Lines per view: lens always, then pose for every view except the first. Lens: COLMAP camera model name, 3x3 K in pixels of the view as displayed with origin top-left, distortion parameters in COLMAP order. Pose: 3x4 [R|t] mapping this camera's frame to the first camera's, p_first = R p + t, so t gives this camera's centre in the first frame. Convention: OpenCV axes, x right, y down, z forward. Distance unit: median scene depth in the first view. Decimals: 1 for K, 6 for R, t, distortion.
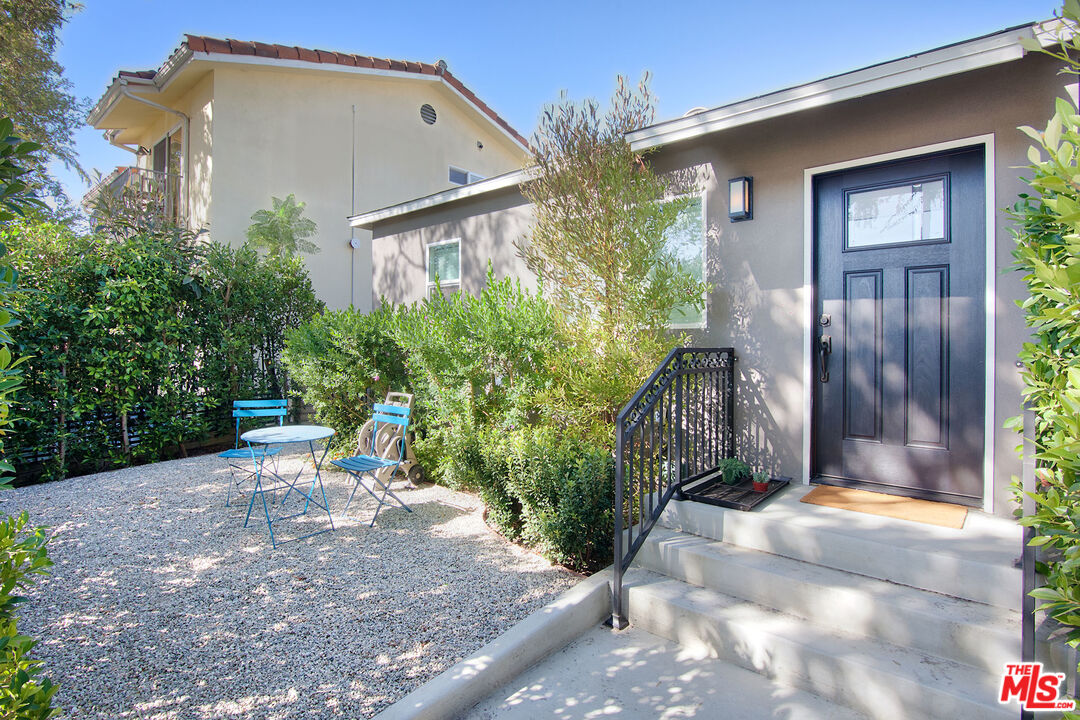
lens RADIAL K [[544.9, 0, 538.2], [0, 544.9, 333.0], [0, 0, 1]] dist [-0.005620, -0.000626]
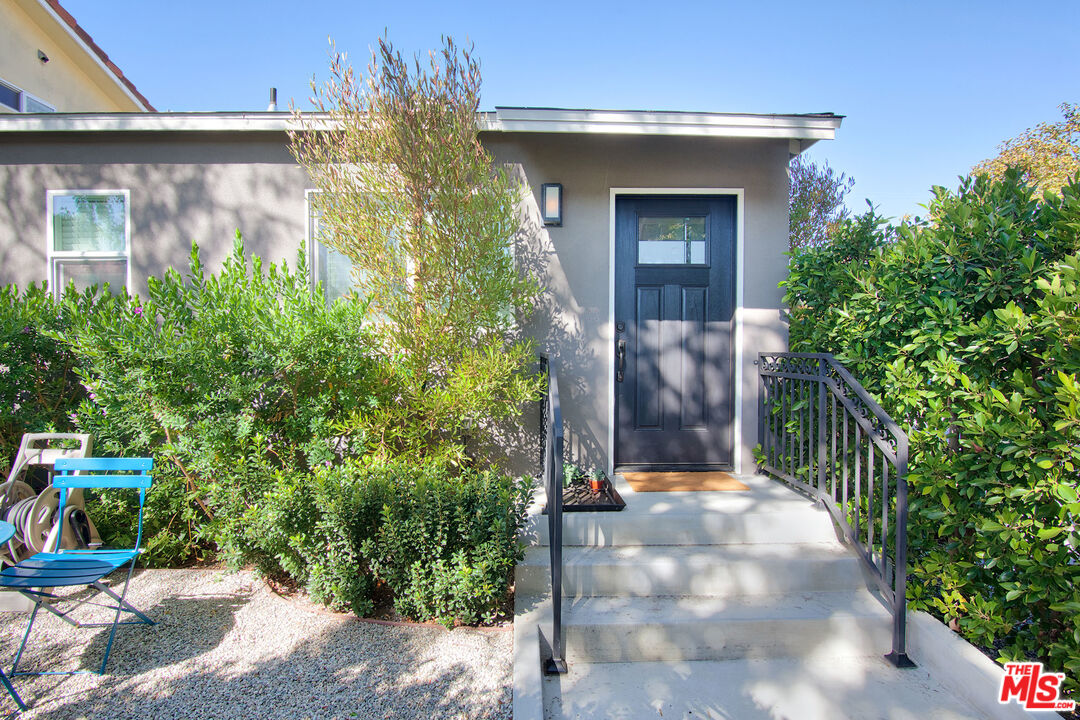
lens RADIAL K [[535.1, 0, 534.4], [0, 535.1, 354.0], [0, 0, 1]] dist [-0.007089, -0.000426]
pose [[0.737992, -0.015706, 0.674627, -0.315393], [-0.006875, 0.999502, 0.030791, -0.000093], [-0.674774, -0.027362, 0.737517, 0.273714]]
